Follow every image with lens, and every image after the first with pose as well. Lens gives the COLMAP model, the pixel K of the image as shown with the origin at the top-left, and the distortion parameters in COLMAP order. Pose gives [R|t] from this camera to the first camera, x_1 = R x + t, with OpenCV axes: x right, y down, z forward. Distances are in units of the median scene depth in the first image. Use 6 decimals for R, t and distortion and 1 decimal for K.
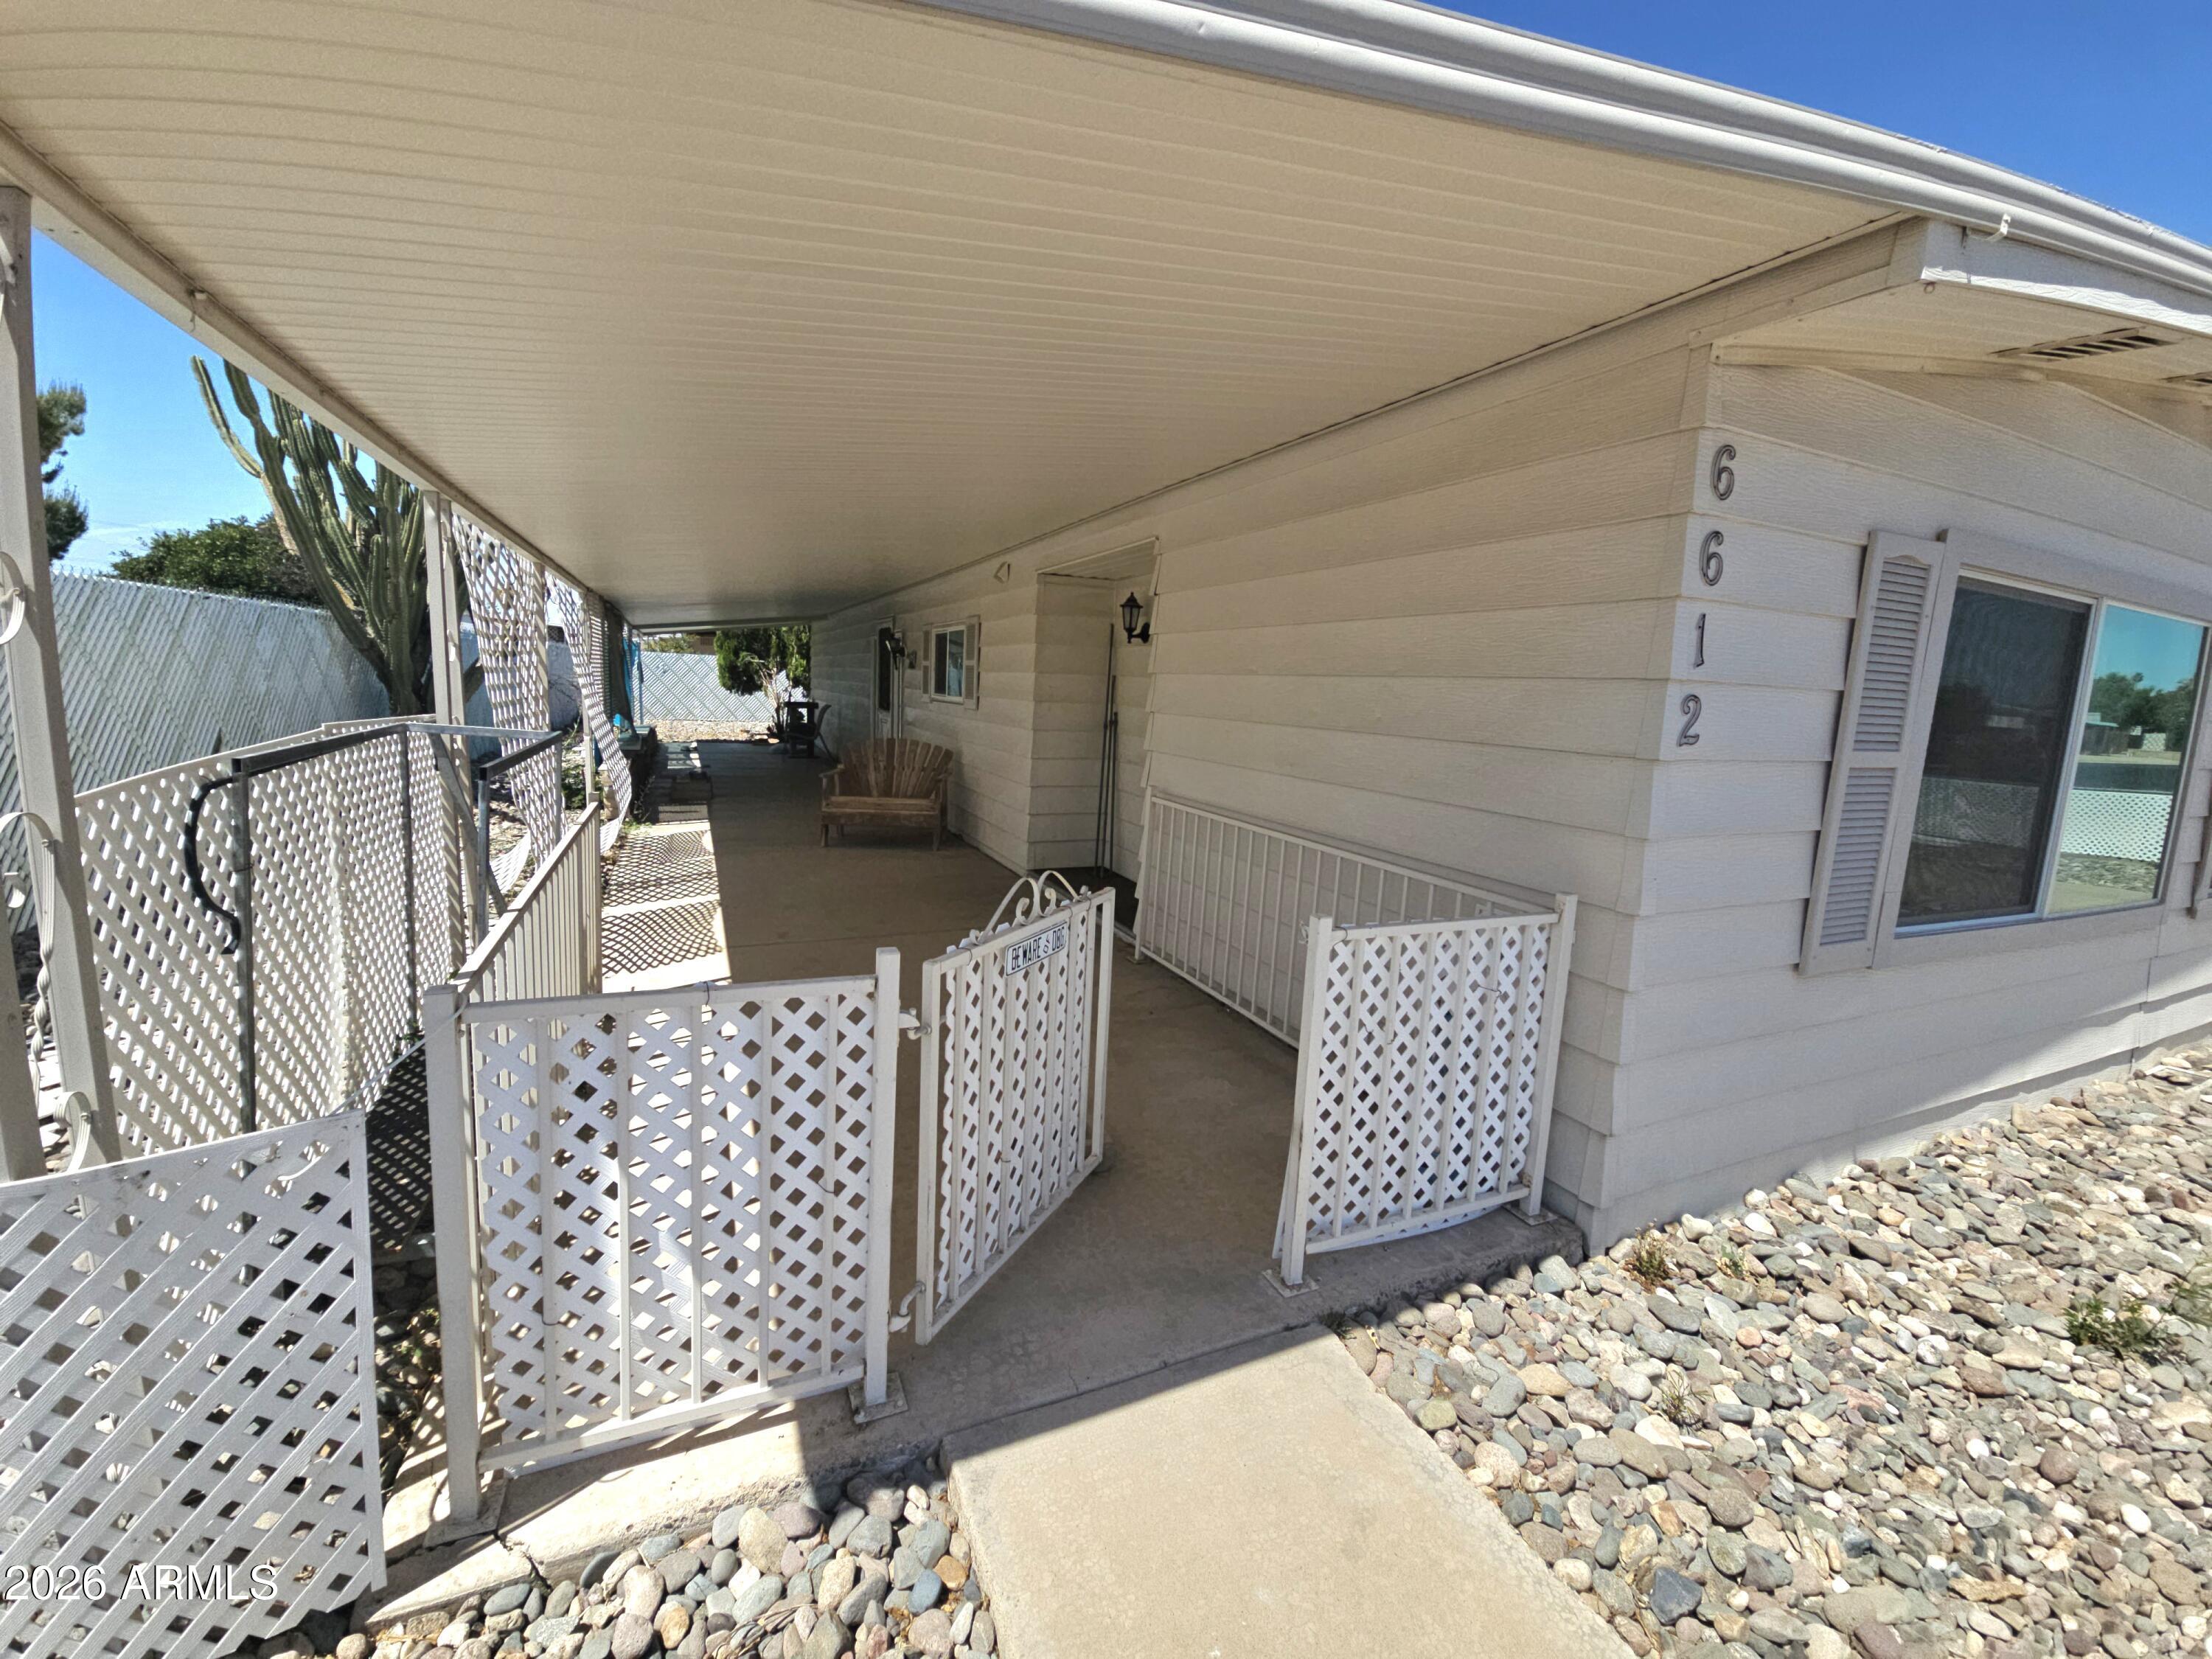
lens RADIAL K [[897.4, 0, 1106.0], [0, 897.4, 829.5], [0, 0, 1]] dist [-0.014002, -0.000161]
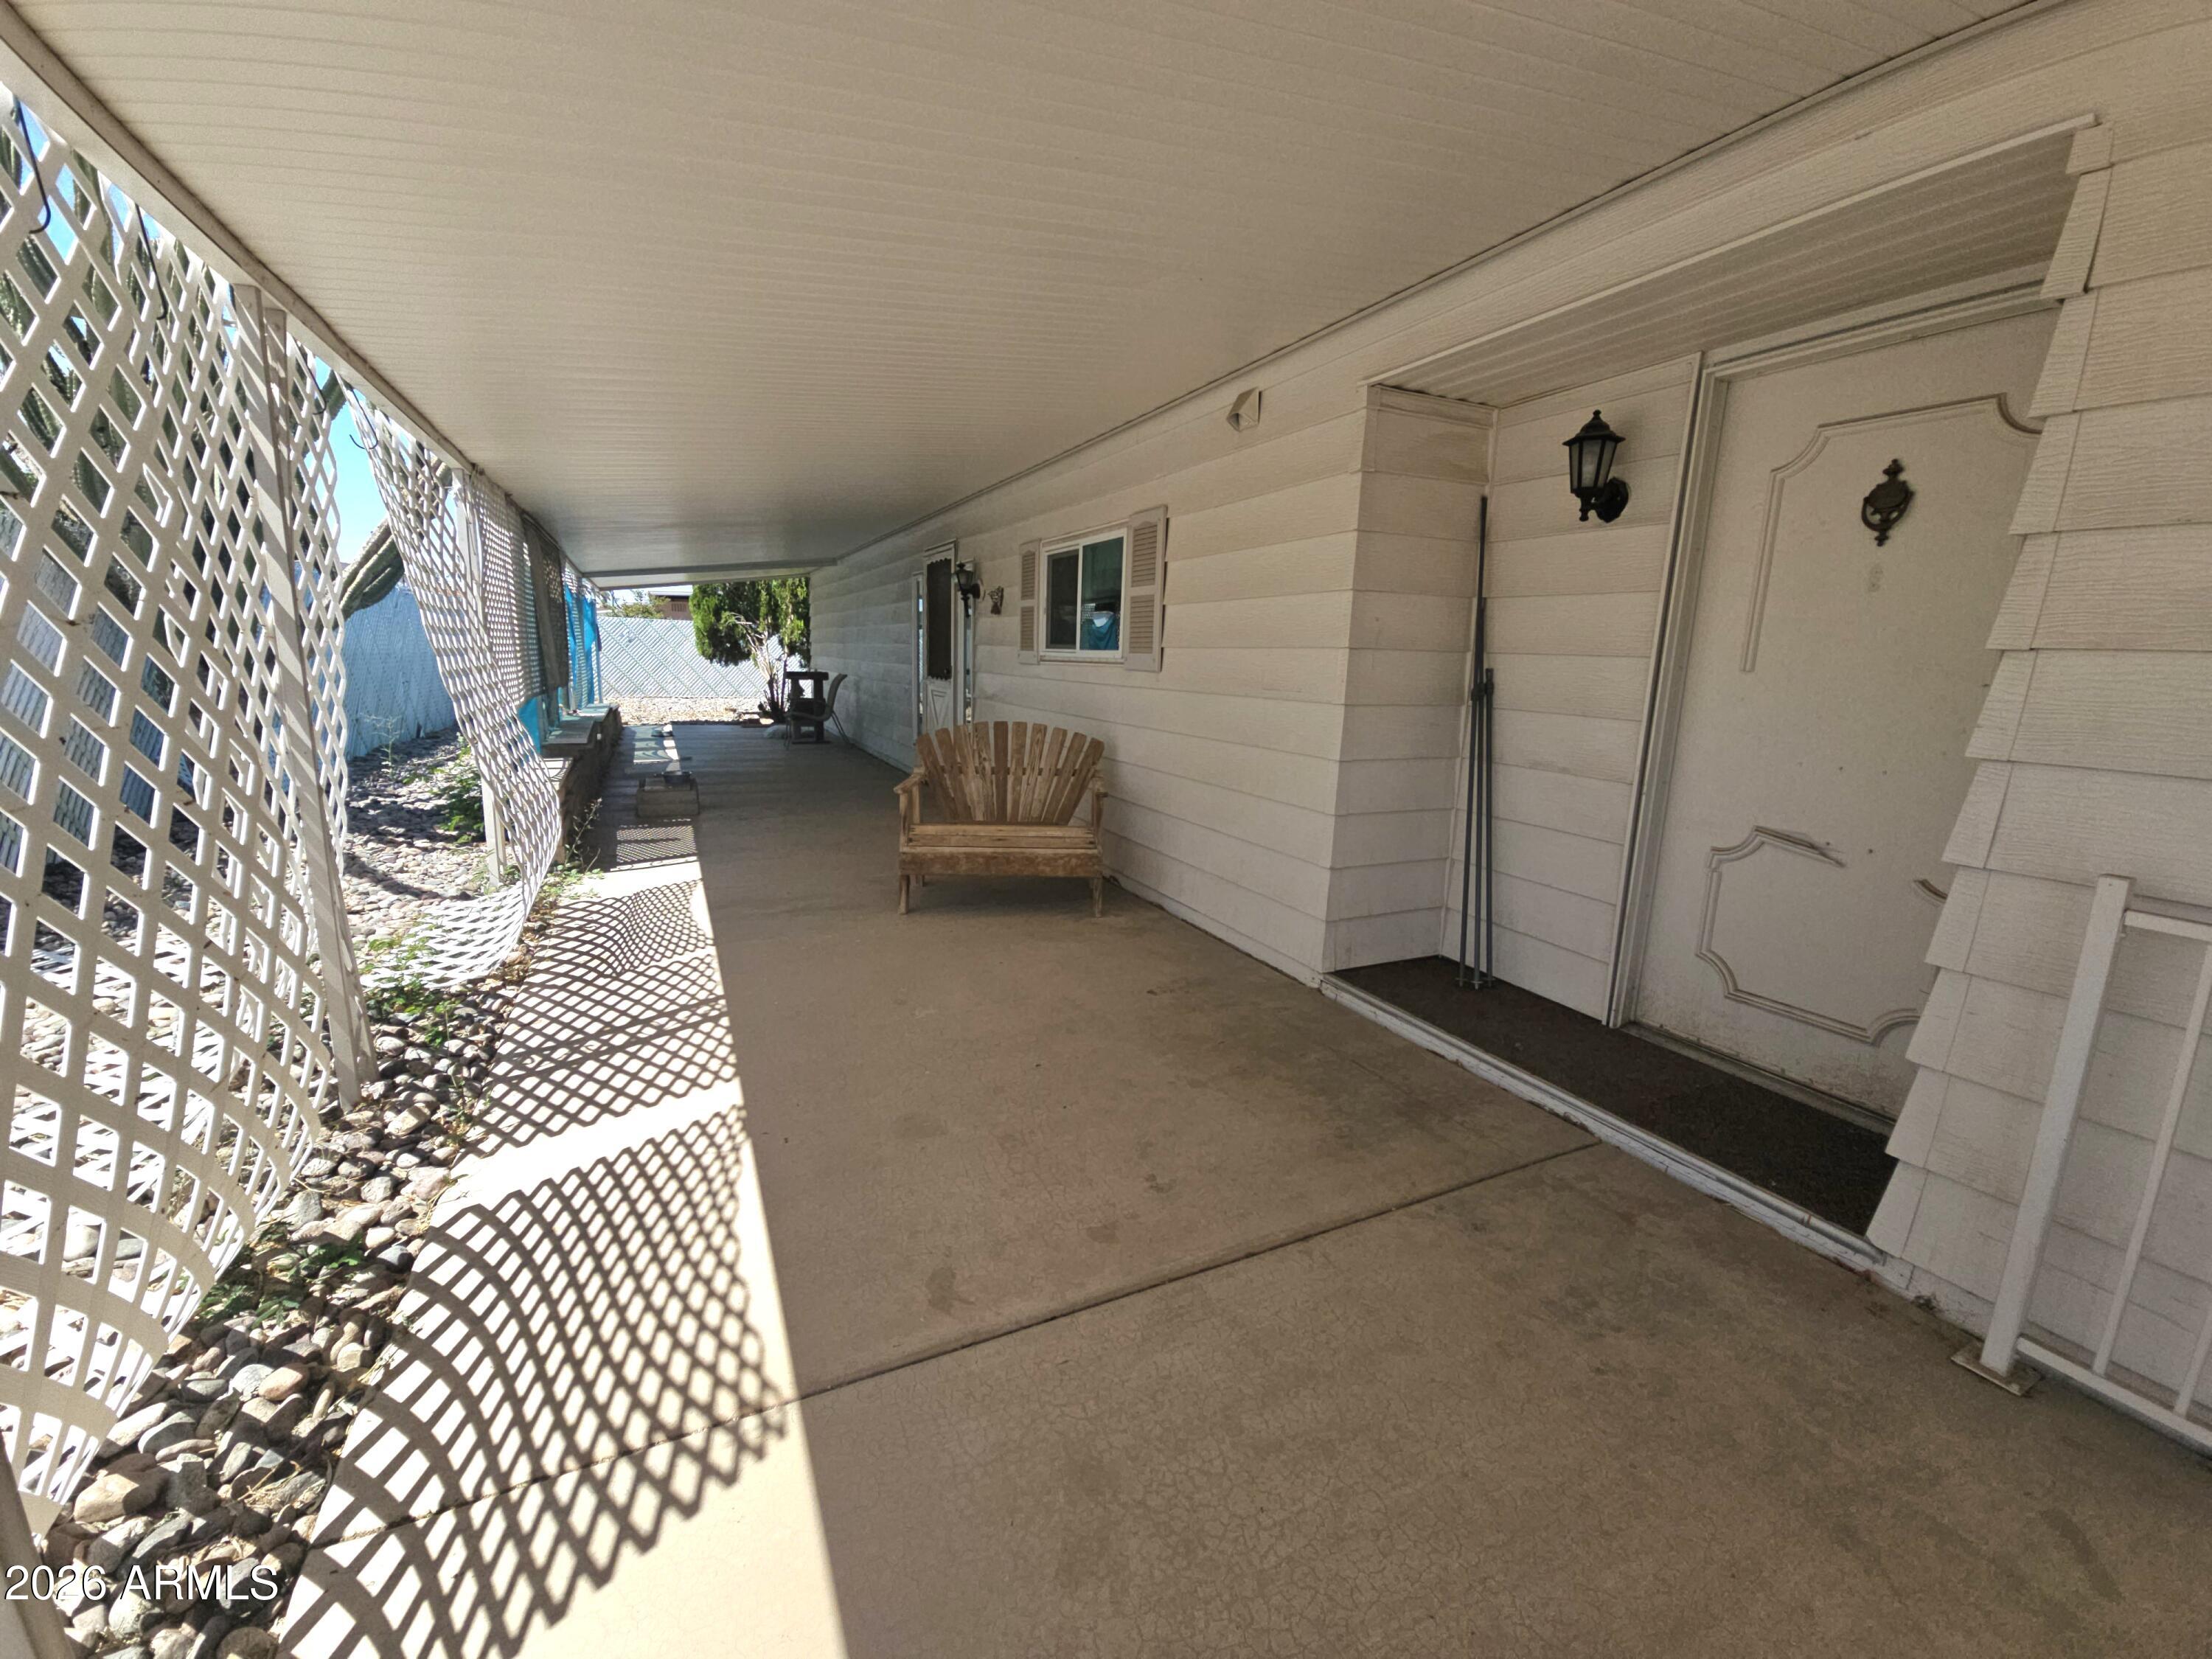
lens RADIAL K [[897.4, 0, 1106.0], [0, 897.4, 829.5], [0, 0, 1]] dist [-0.014002, -0.000161]
pose [[0.999621, -0.018191, 0.020675, -0.114633], [0.017522, 0.999331, 0.032090, -0.030034], [-0.021245, -0.031715, 0.999271, 0.248586]]
